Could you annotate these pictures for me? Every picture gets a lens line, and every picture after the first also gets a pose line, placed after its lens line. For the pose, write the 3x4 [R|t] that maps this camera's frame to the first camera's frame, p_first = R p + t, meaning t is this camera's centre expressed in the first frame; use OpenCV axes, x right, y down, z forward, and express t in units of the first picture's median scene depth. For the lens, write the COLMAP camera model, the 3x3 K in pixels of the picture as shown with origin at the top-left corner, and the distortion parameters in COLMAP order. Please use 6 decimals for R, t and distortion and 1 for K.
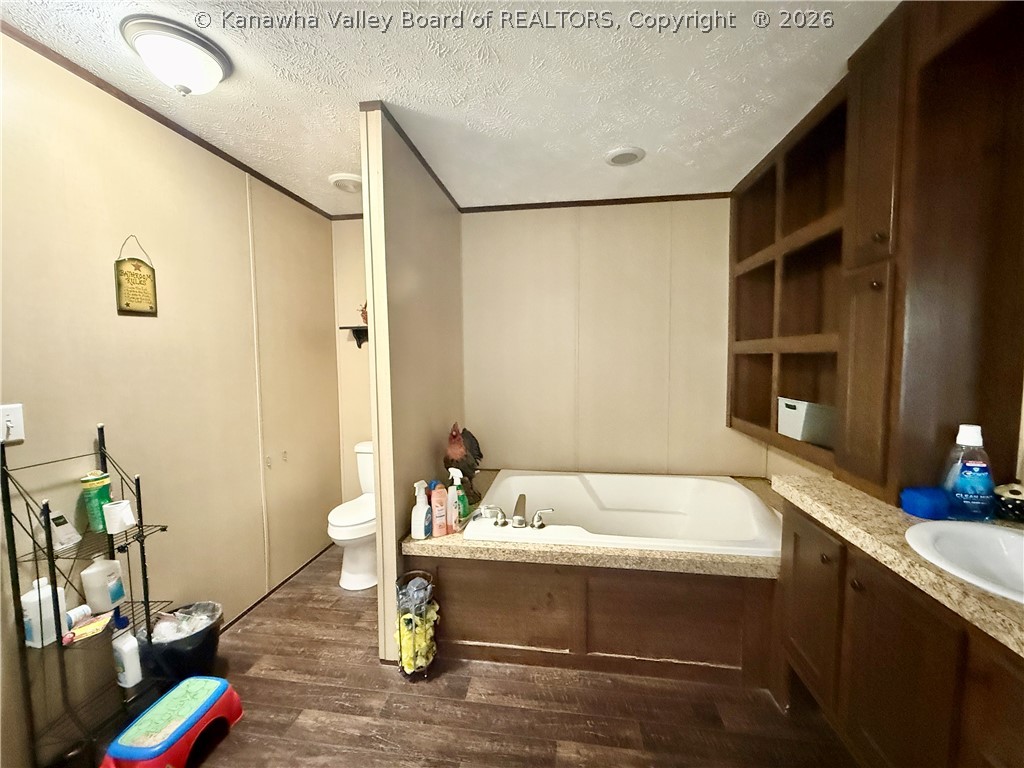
lens RADIAL K [[407.5, 0, 511.4], [0, 407.5, 384.5], [0, 0, 1]] dist [-0.003307, 0.001007]
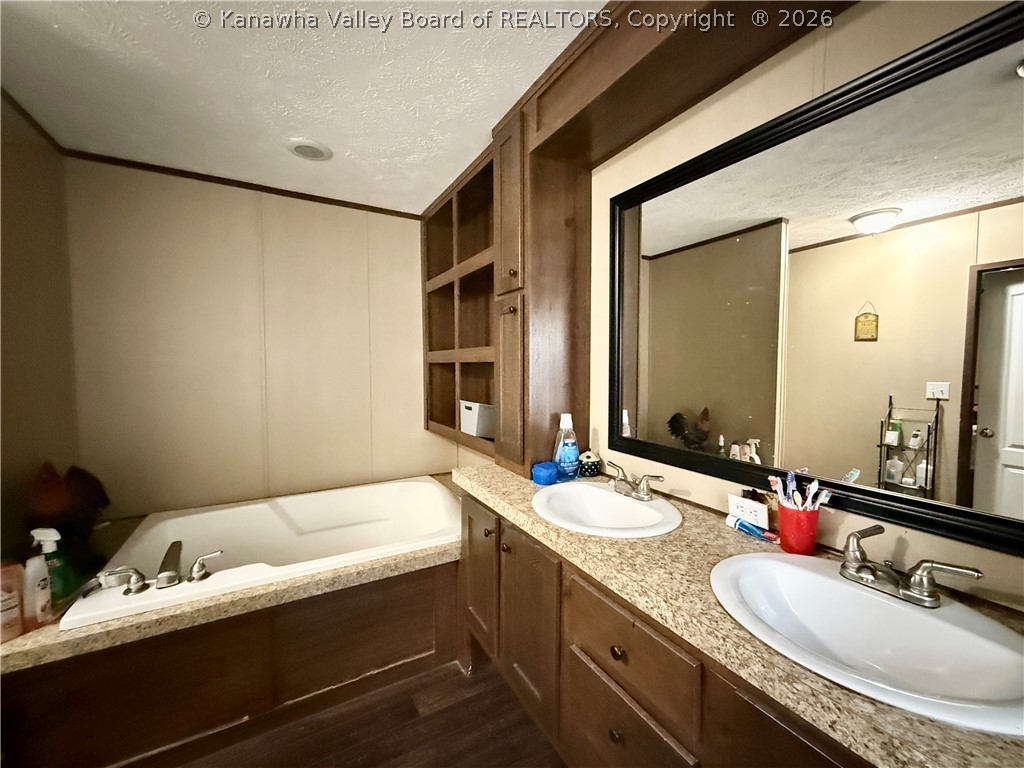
lens RADIAL K [[407.5, 0, 511.7], [0, 407.5, 385.8], [0, 0, 1]] dist [-0.003307, 0.001007]
pose [[0.787279, -0.022110, 0.616200, 0.069195], [0.034773, 0.999359, -0.008569, 0.004964], [-0.615615, 0.028173, 0.787543, -0.003726]]
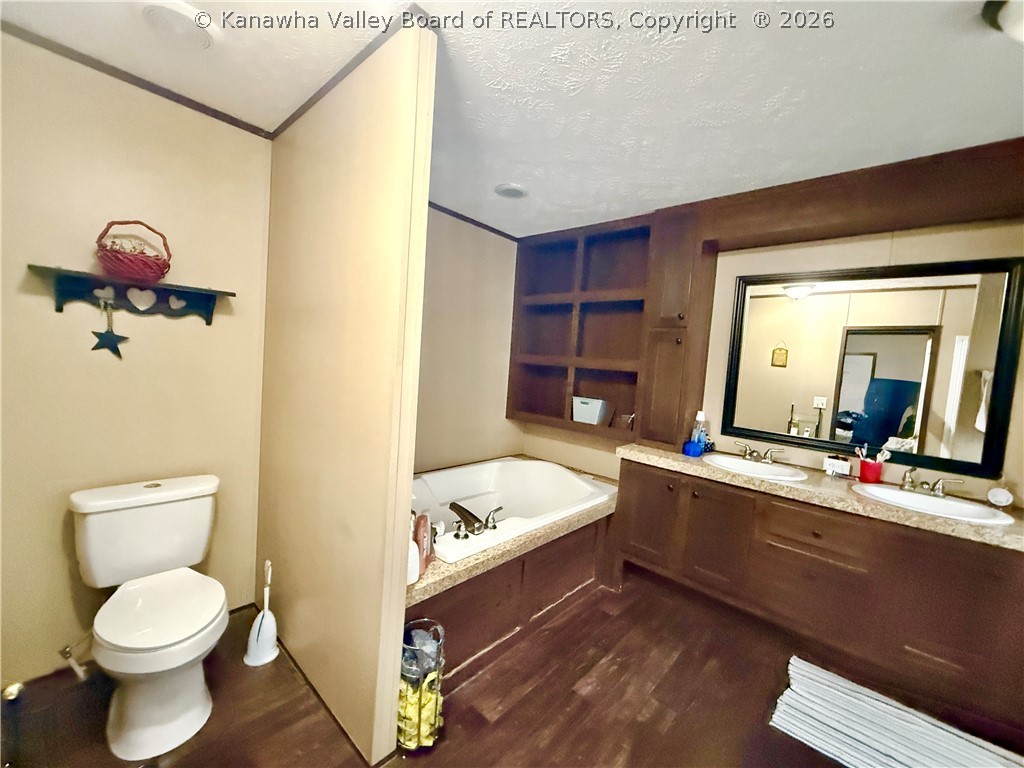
lens RADIAL K [[407.5, 0, 512.8], [0, 407.5, 383.9], [0, 0, 1]] dist [-0.003307, 0.001007]
pose [[0.560154, 0.004914, 0.828374, -0.819035], [-0.022329, 0.999709, 0.009169, -0.028972], [-0.828088, -0.023633, 0.560100, 0.408053]]
